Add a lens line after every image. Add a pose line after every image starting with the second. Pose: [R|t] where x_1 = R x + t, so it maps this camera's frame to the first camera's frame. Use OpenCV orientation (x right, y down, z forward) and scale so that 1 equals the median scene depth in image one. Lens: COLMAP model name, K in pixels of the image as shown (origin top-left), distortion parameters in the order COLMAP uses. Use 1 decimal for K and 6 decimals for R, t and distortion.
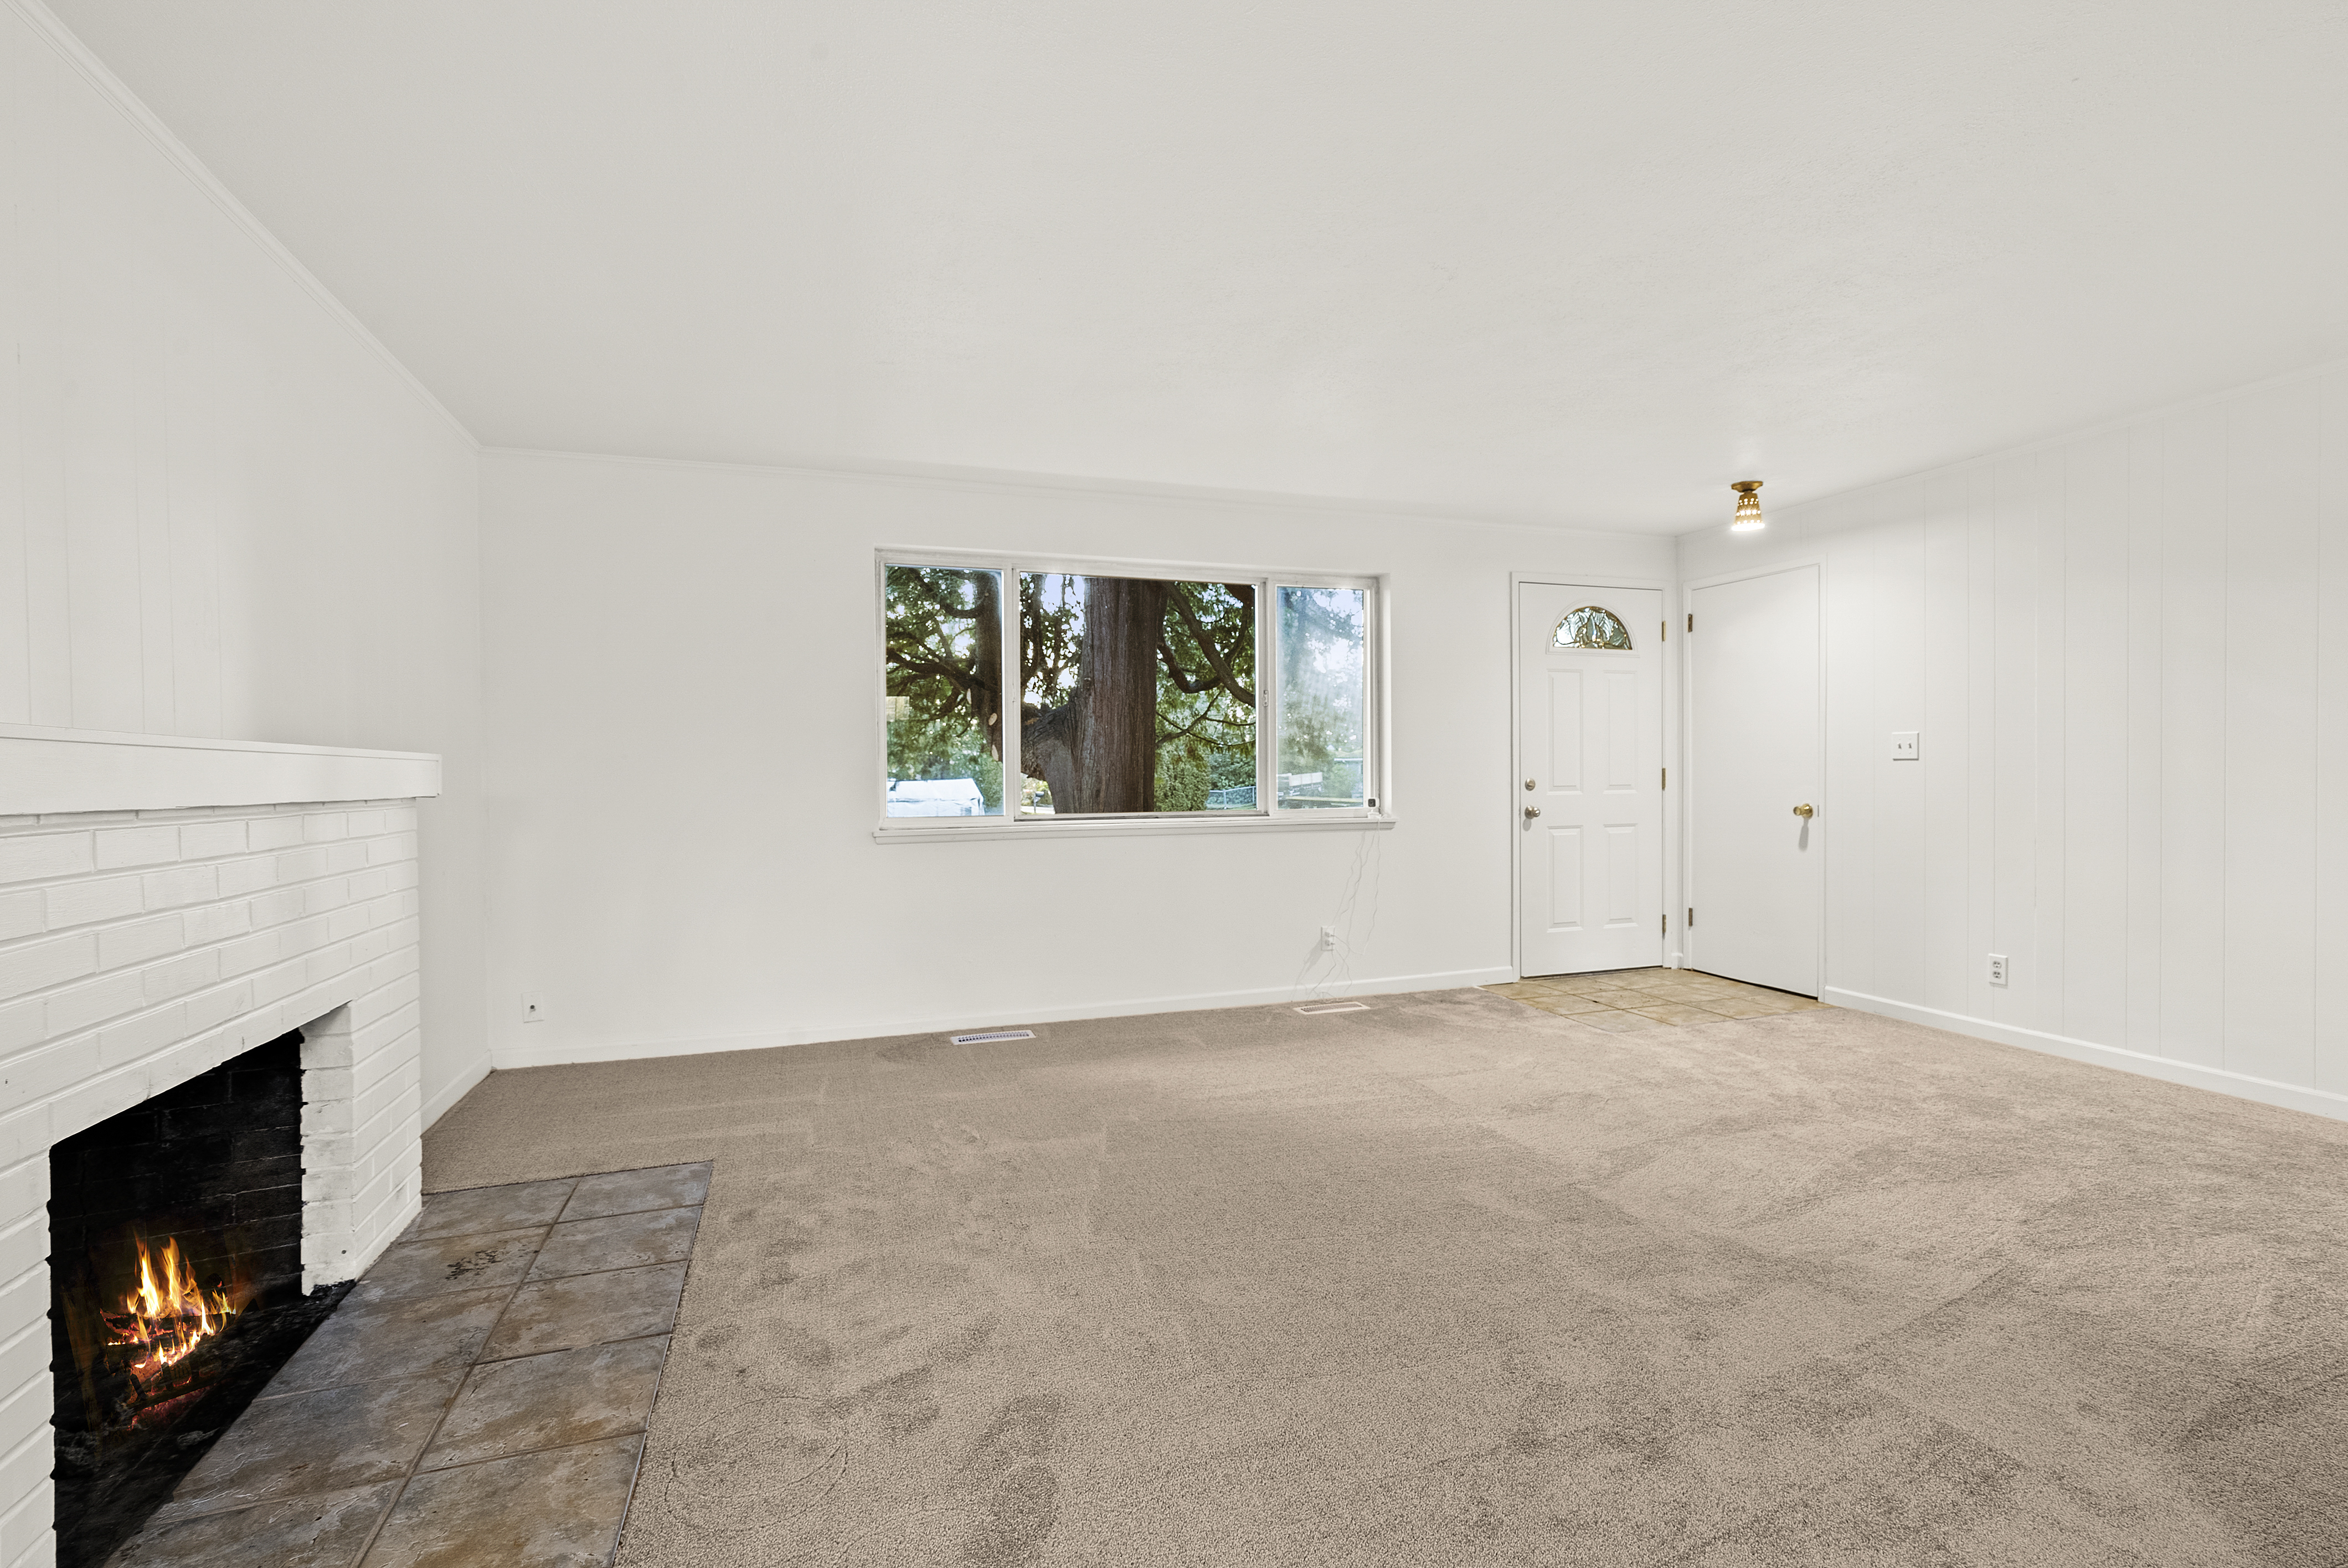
lens RADIAL K [[1082.6, 0, 1182.4], [0, 1082.6, 759.2], [0, 0, 1]] dist [0.014328, 0.000321]
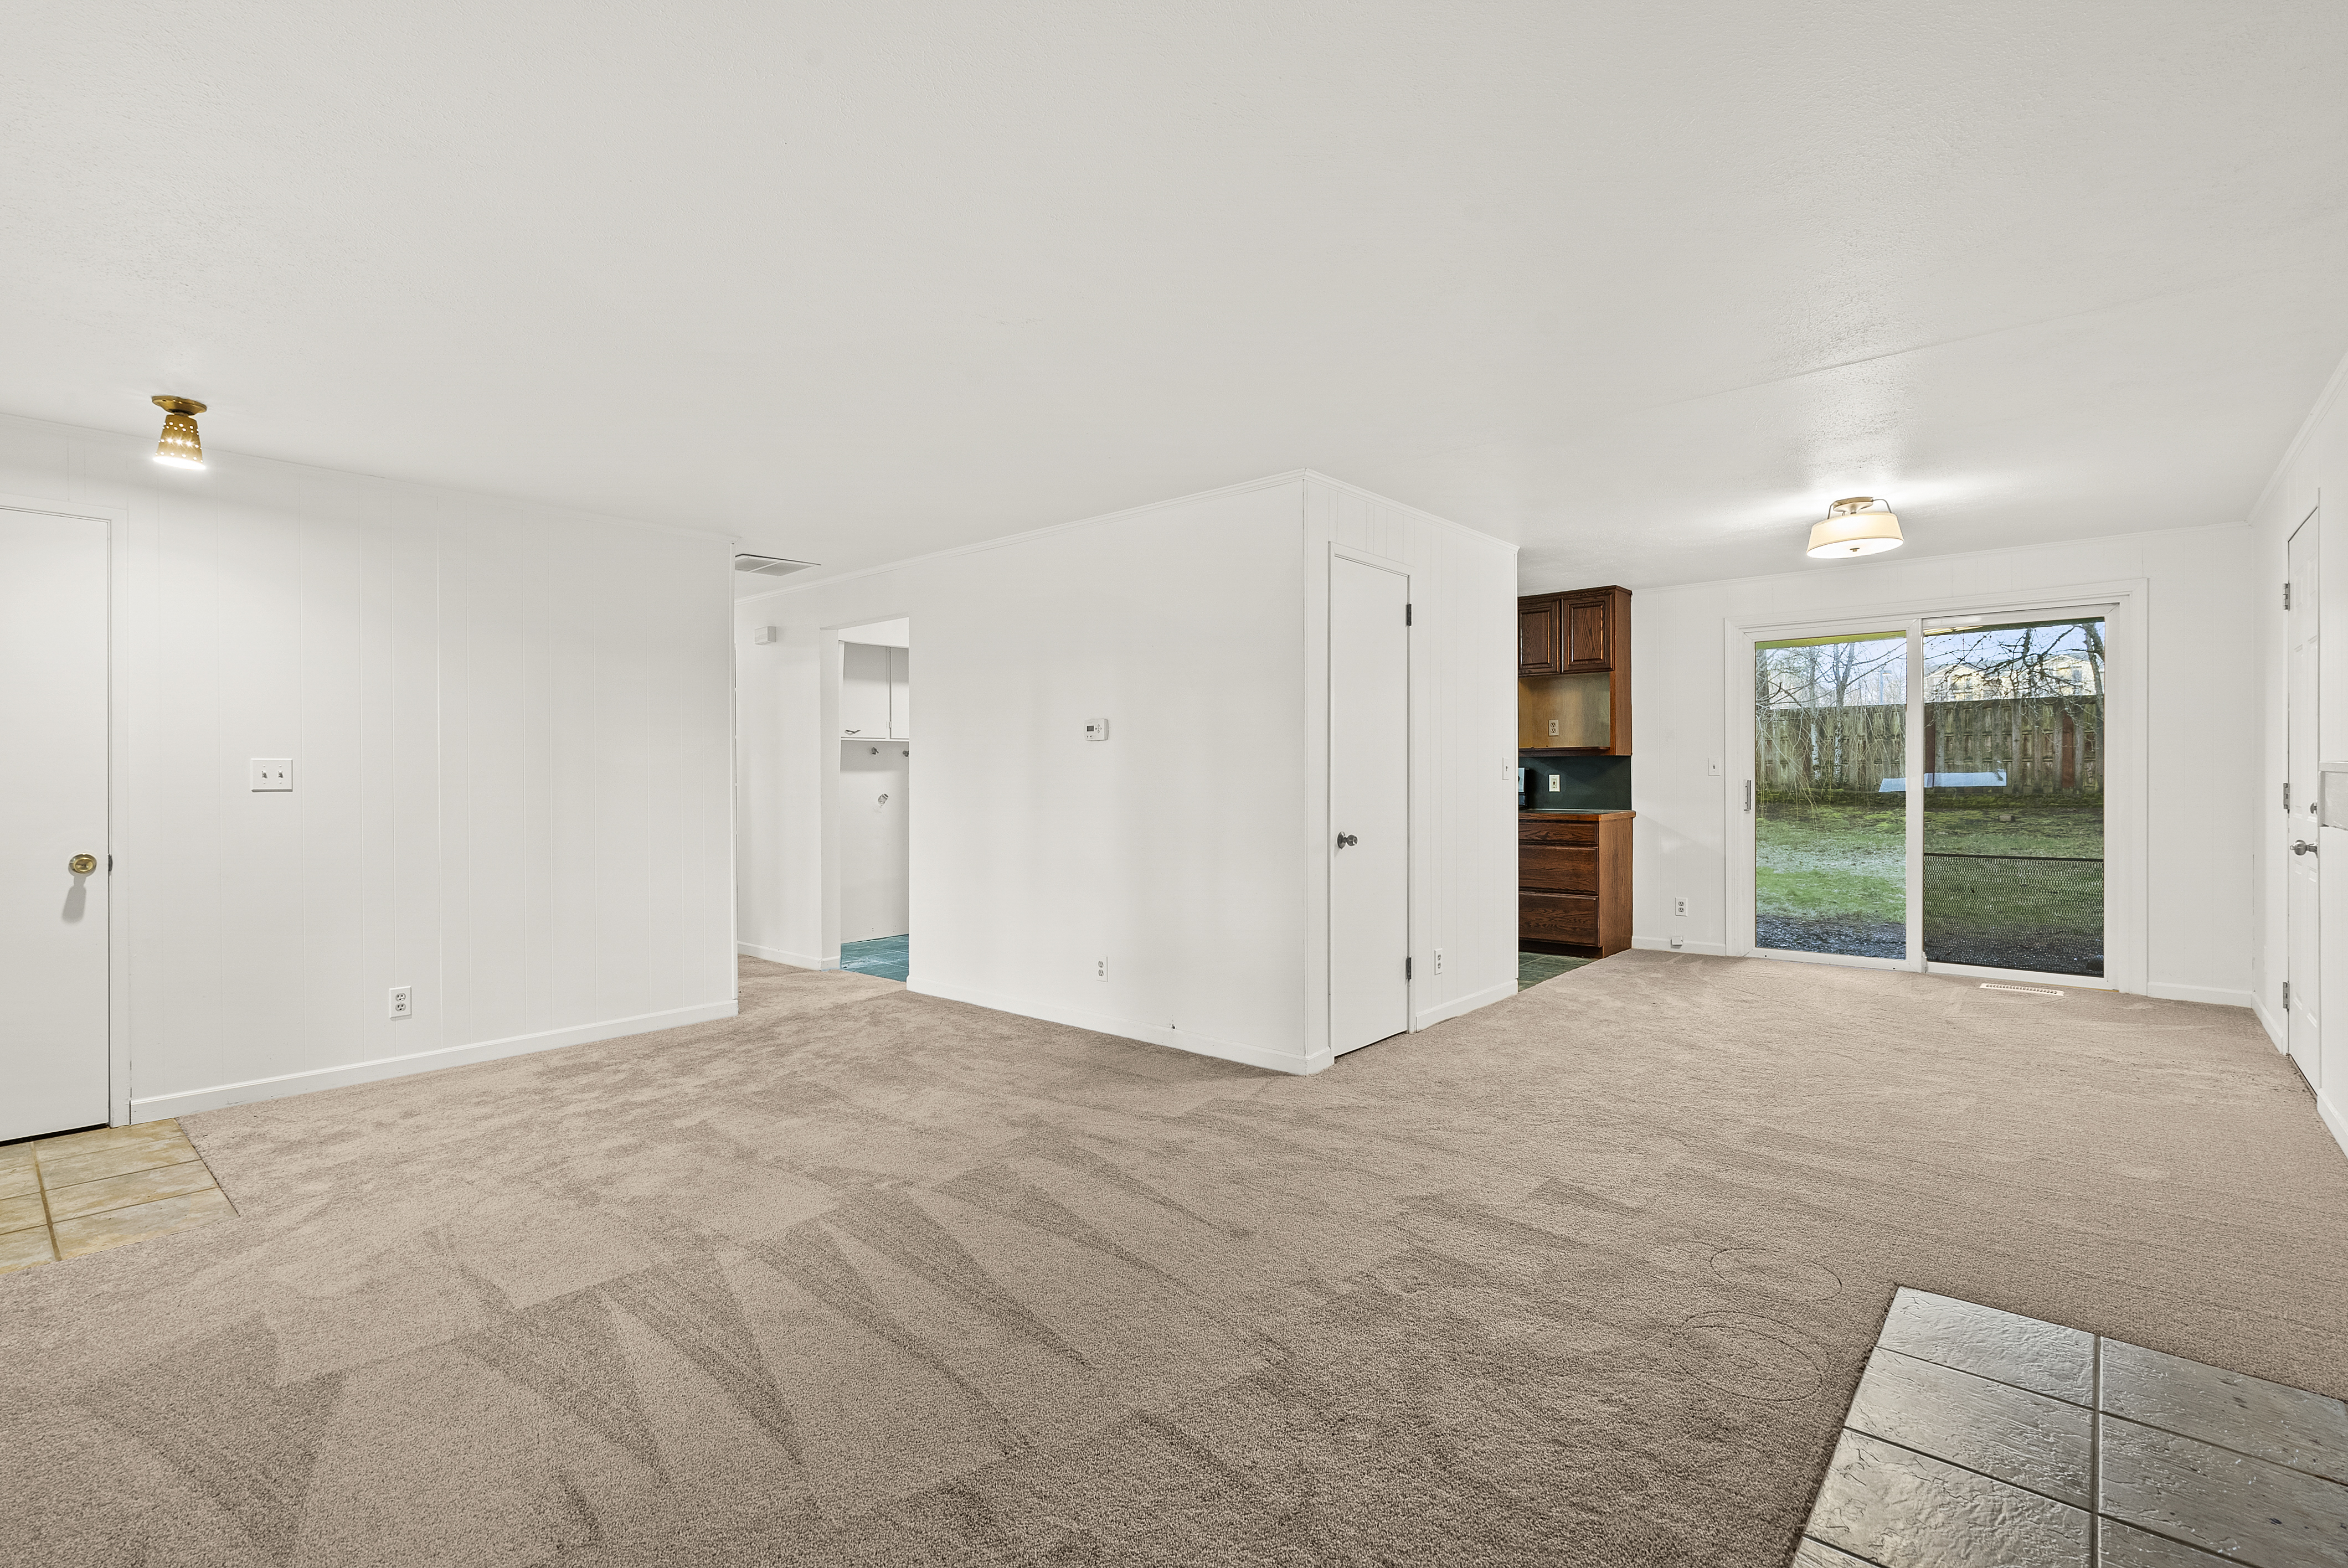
lens RADIAL K [[1062.6, 0, 1176.2], [0, 1062.6, 779.2], [0, 0, 1]] dist [-0.004124, 0.000289]
pose [[-0.498671, 0.007725, 0.866757, -0.397532], [0.003907, 0.999970, -0.006664, -0.000294], [-0.866782, 0.000063, -0.498687, 0.787870]]
